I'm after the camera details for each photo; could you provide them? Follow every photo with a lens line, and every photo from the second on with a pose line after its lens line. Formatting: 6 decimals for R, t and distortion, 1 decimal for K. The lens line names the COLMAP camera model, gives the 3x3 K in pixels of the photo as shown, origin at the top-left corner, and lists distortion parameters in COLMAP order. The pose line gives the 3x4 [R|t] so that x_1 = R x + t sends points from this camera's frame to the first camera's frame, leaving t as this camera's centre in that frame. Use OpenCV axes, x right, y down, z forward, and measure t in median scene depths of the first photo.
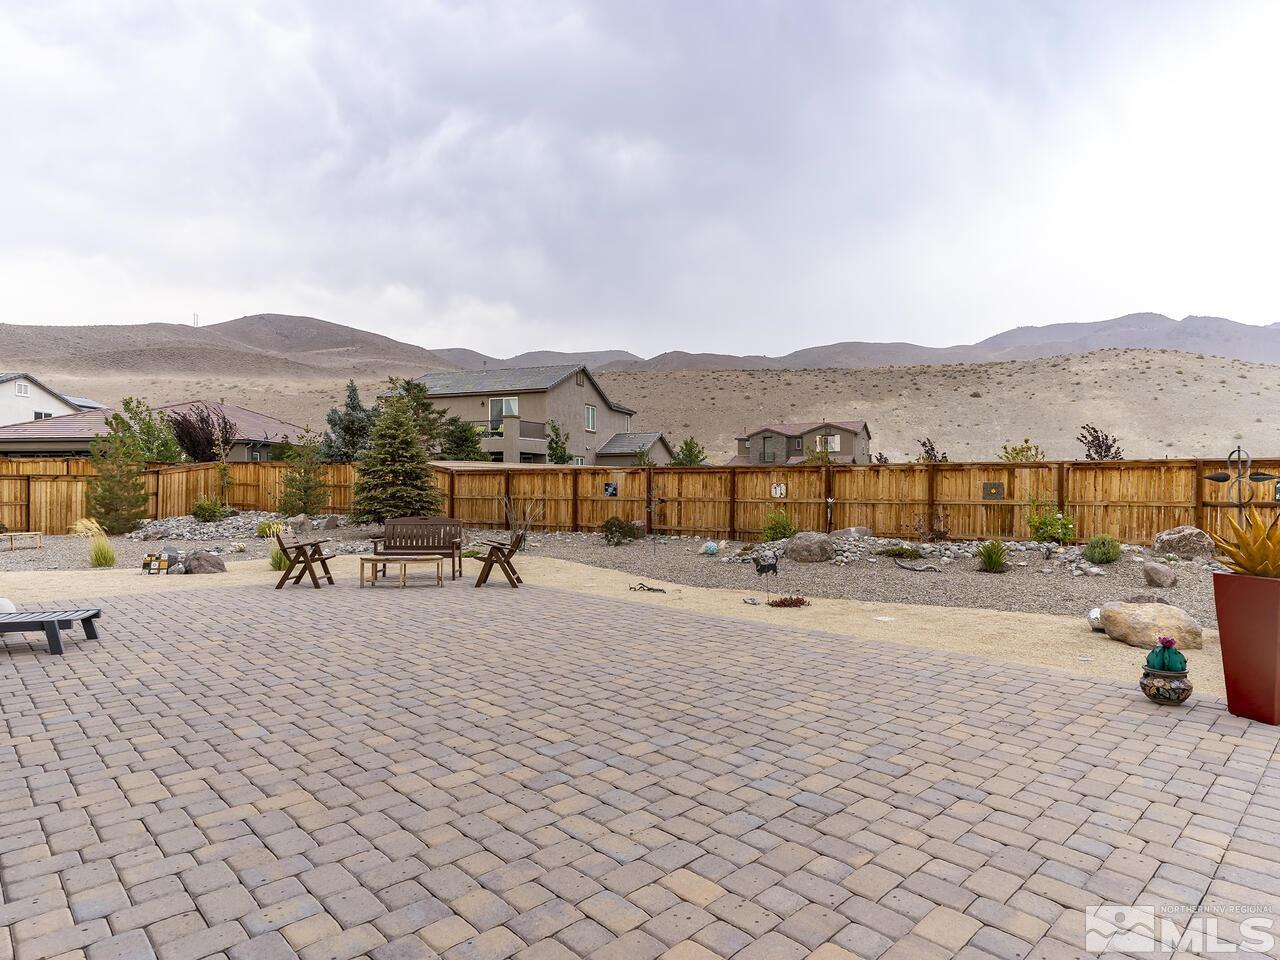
lens RADIAL K [[735.1, 0, 640.0], [0, 735.1, 480.0], [0, 0, 1]] dist [-0.000163, -0.000028]
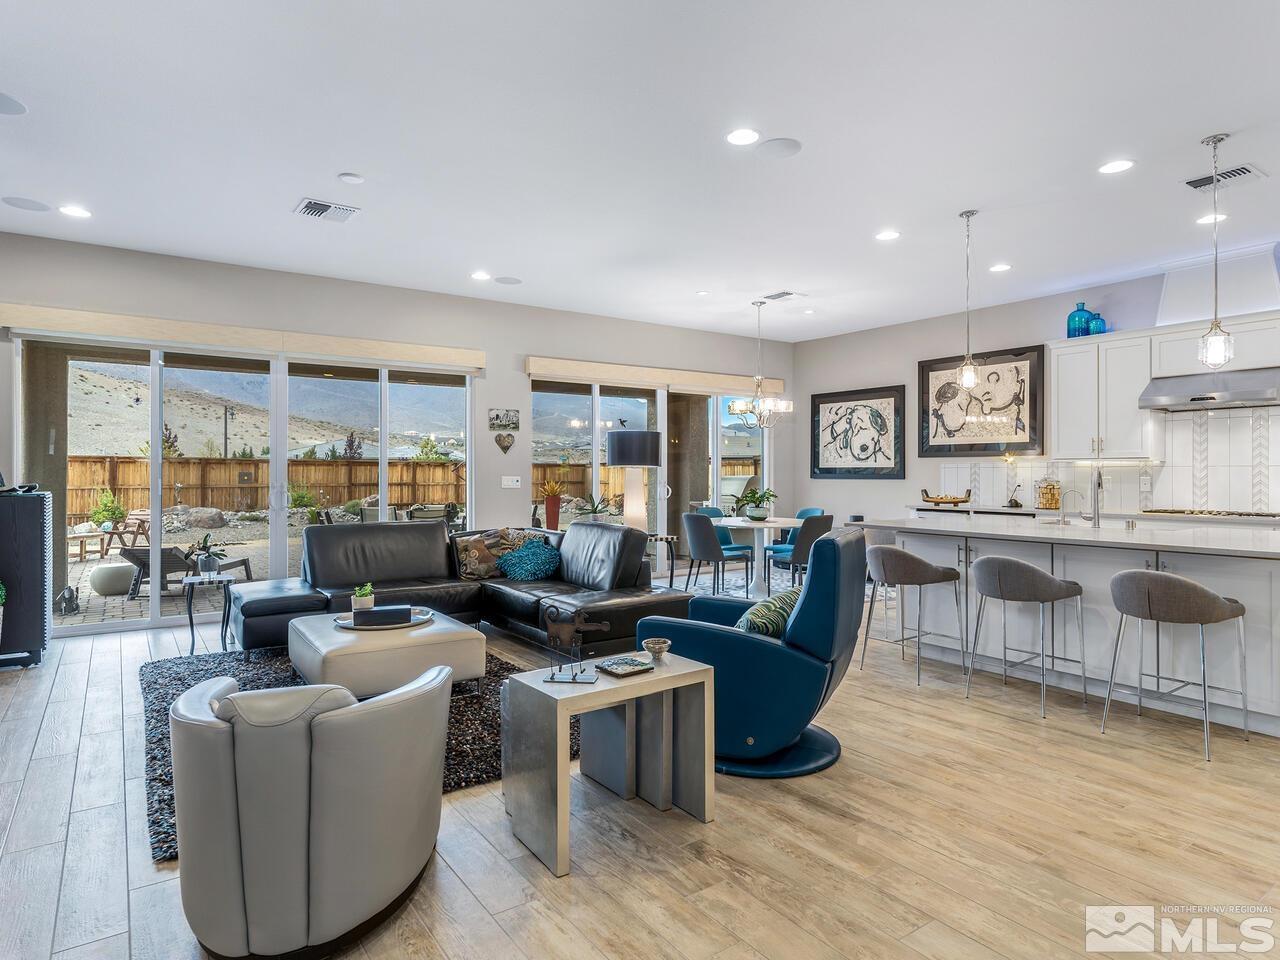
lens RADIAL K [[744.5, 0, 639.5], [0, 744.5, 460.8], [0, 0, 1]] dist [-0.001582, -0.000359]
pose [[0.178952, 0.019611, 0.983662, -0.713761], [-0.007793, 0.999798, -0.018515, 0.001639], [-0.983827, -0.004353, 0.179069, -0.047813]]
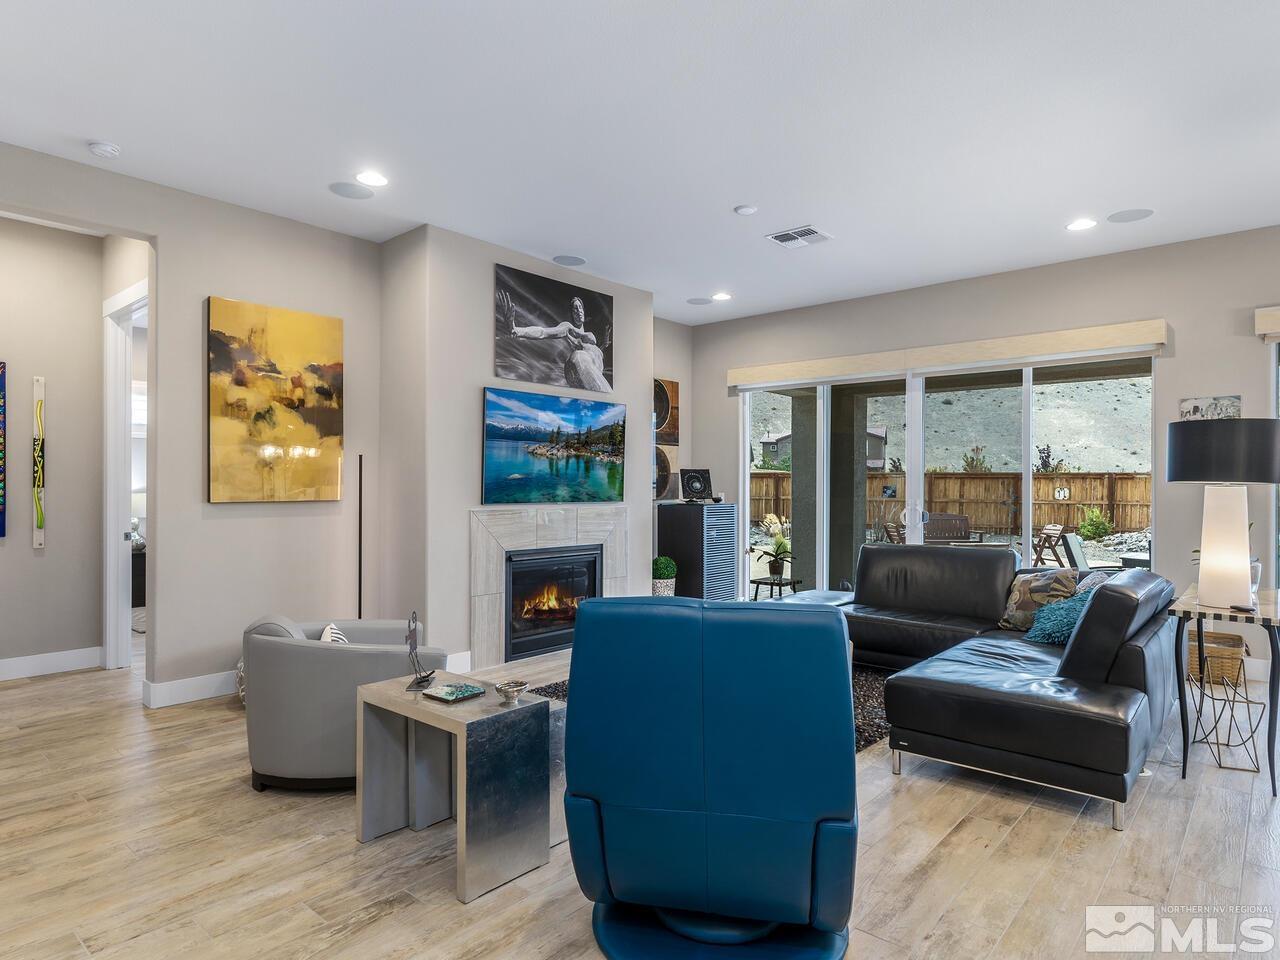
lens RADIAL K [[735.1, 0, 640.0], [0, 735.1, 480.0], [0, 0, 1]] dist [-0.000163, -0.000028]
pose [[0.997502, 0.009231, 0.070027, -0.562040], [-0.009185, 0.999957, -0.000969, -0.000942], [-0.070033, 0.000323, 0.997545, -0.149612]]
